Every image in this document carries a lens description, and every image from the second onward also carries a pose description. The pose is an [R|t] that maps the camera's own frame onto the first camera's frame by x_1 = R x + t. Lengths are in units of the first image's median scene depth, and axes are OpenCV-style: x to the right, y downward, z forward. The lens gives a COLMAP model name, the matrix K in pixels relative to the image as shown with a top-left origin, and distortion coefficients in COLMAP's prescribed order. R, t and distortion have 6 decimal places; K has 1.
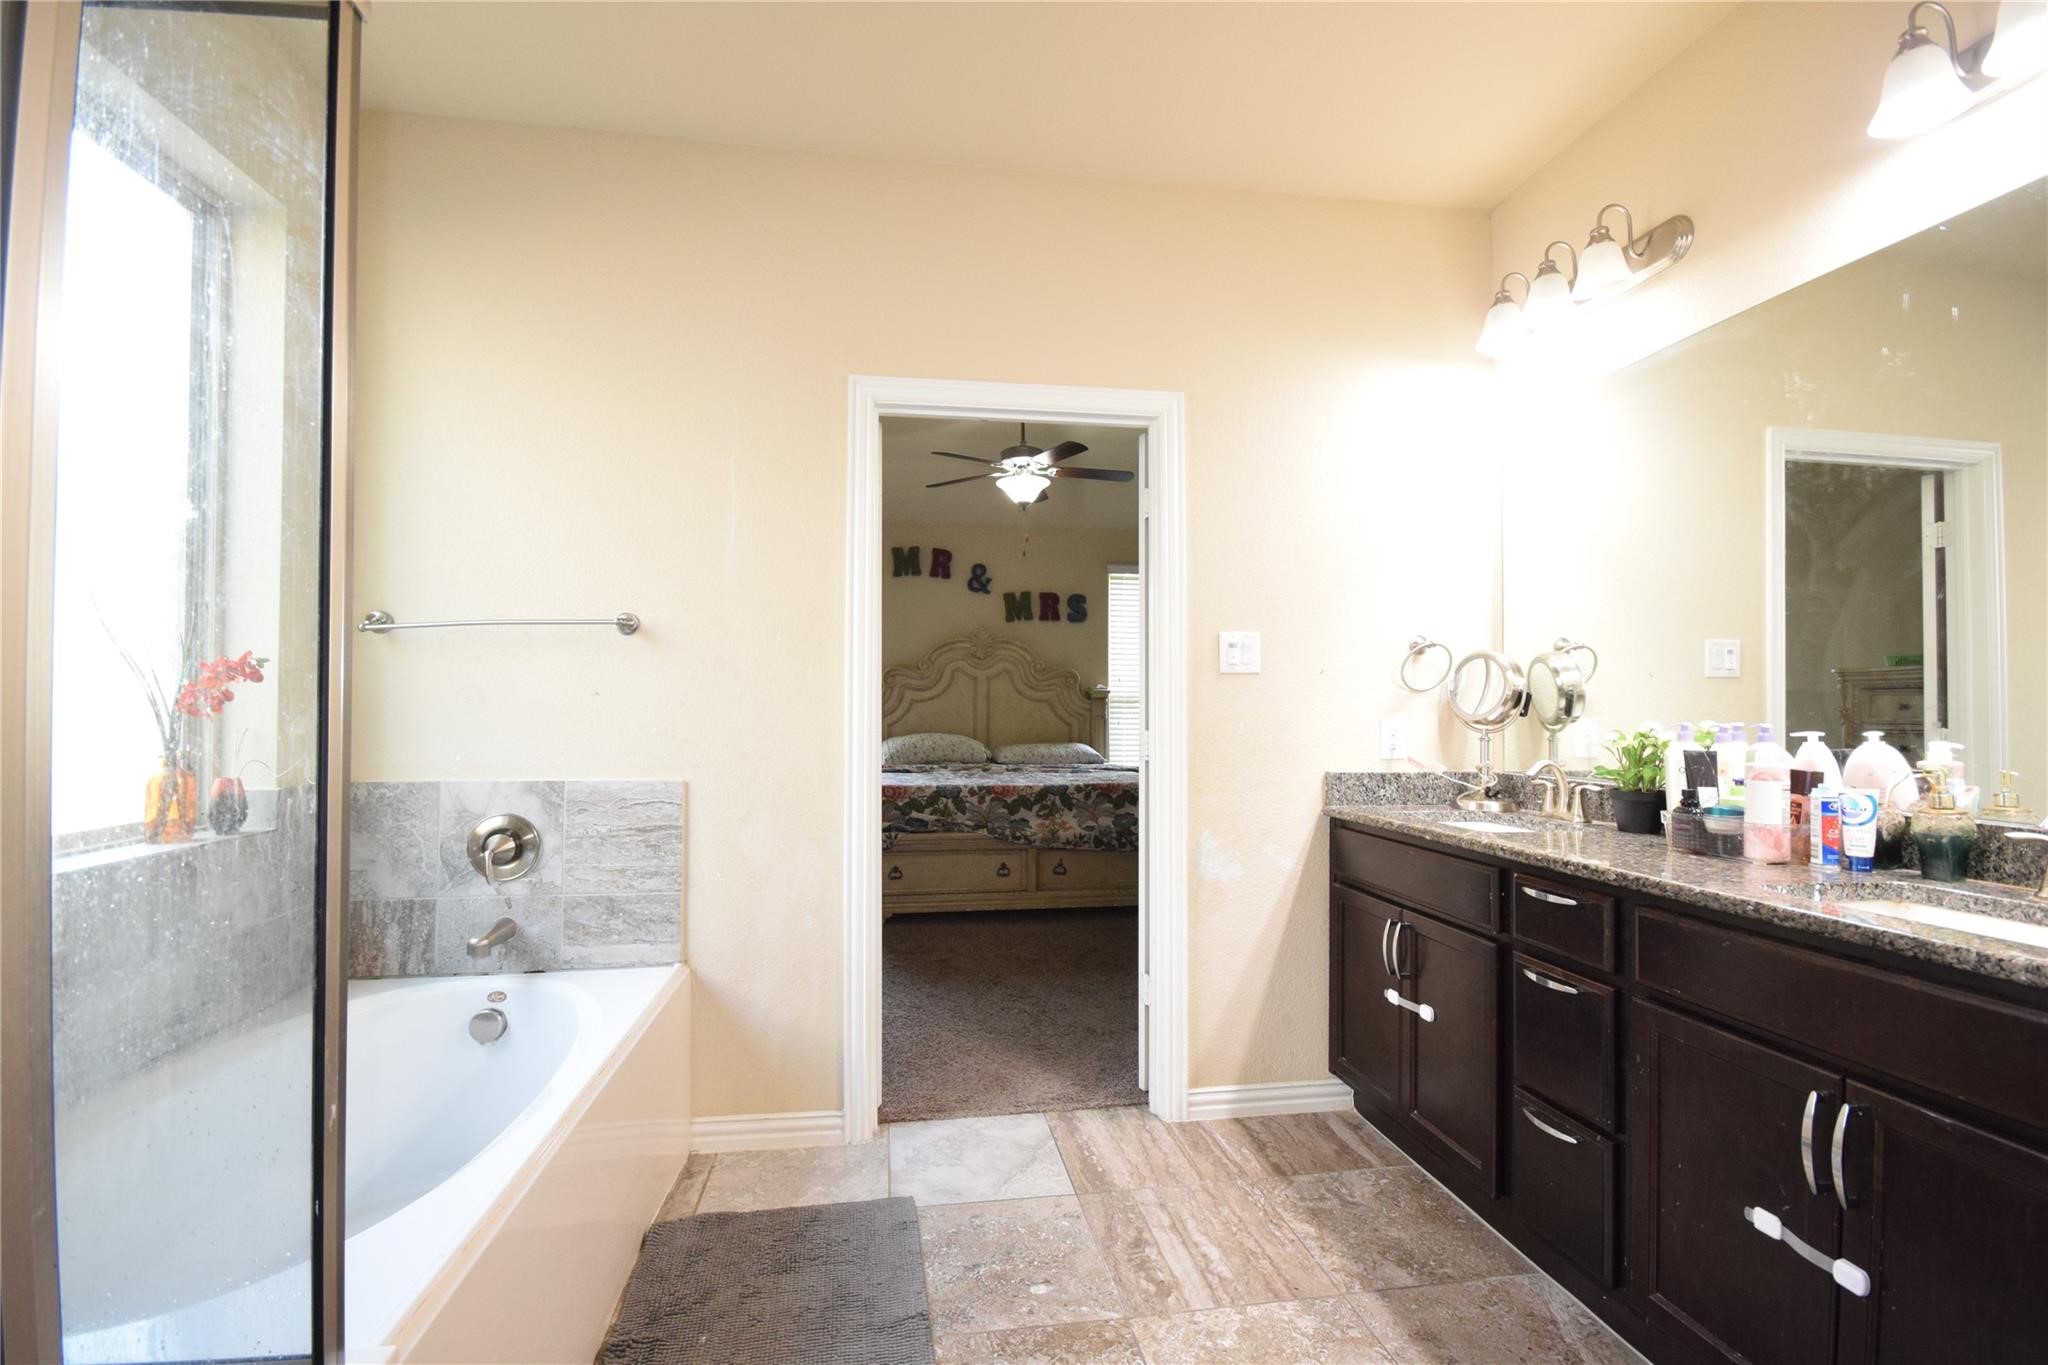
lens RADIAL K [[897.6, 0, 1013.2], [0, 897.6, 693.0], [0, 0, 1]] dist [-0.003827, -0.000648]
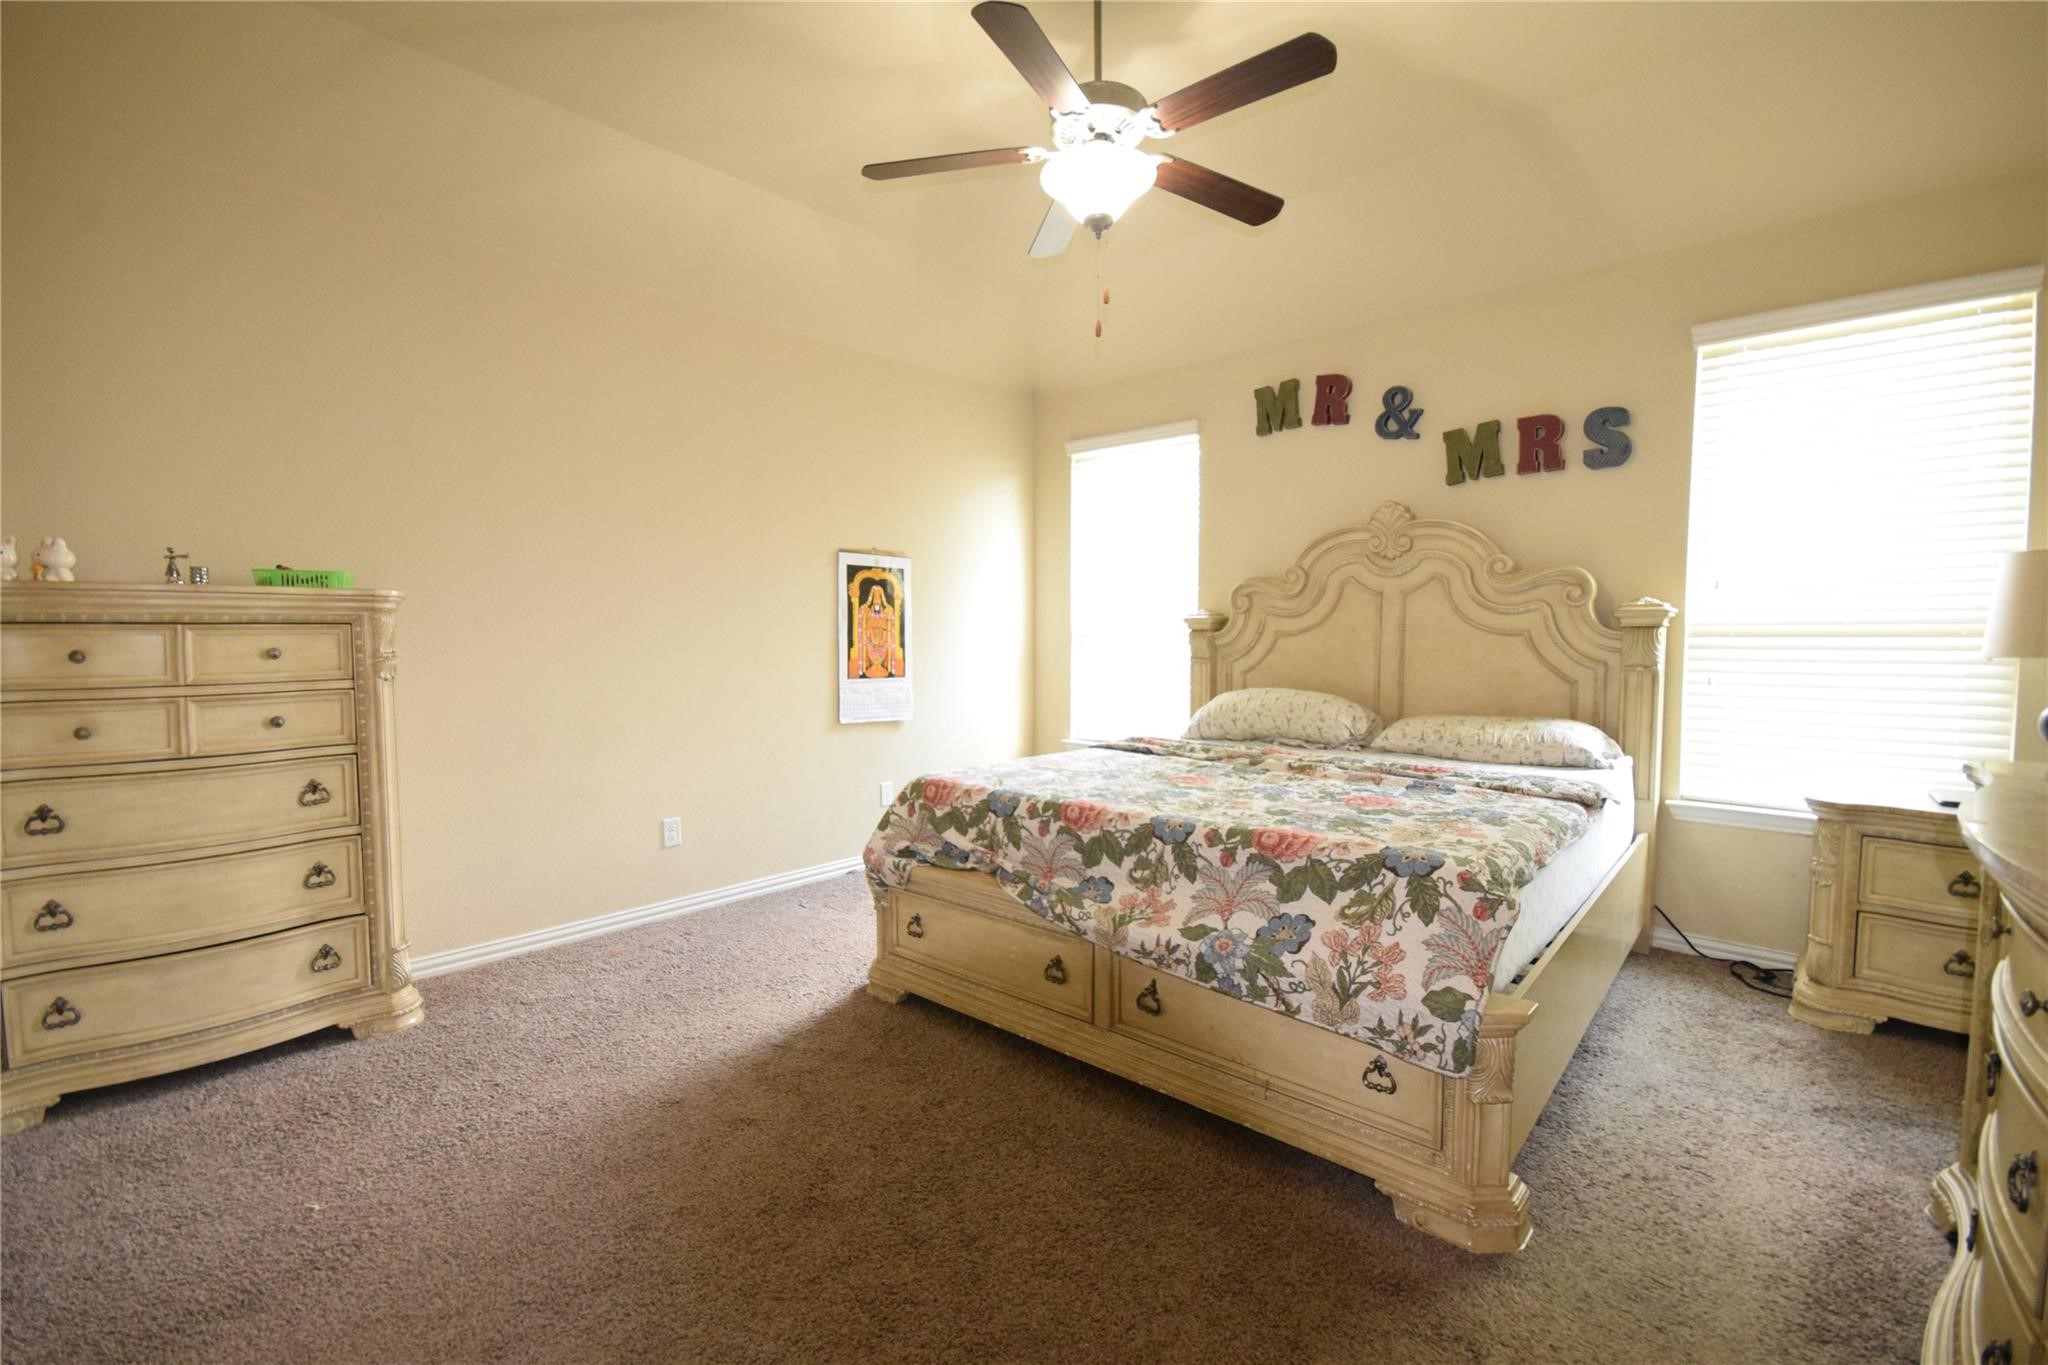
lens RADIAL K [[897.6, 0, 1013.2], [0, 897.6, 693.0], [0, 0, 1]] dist [-0.003827, -0.000648]
pose [[0.637882, 0.044652, -0.768838, 0.248661], [0.018935, 0.997107, 0.073619, 0.000160], [0.769901, -0.061518, 0.635191, 0.455909]]
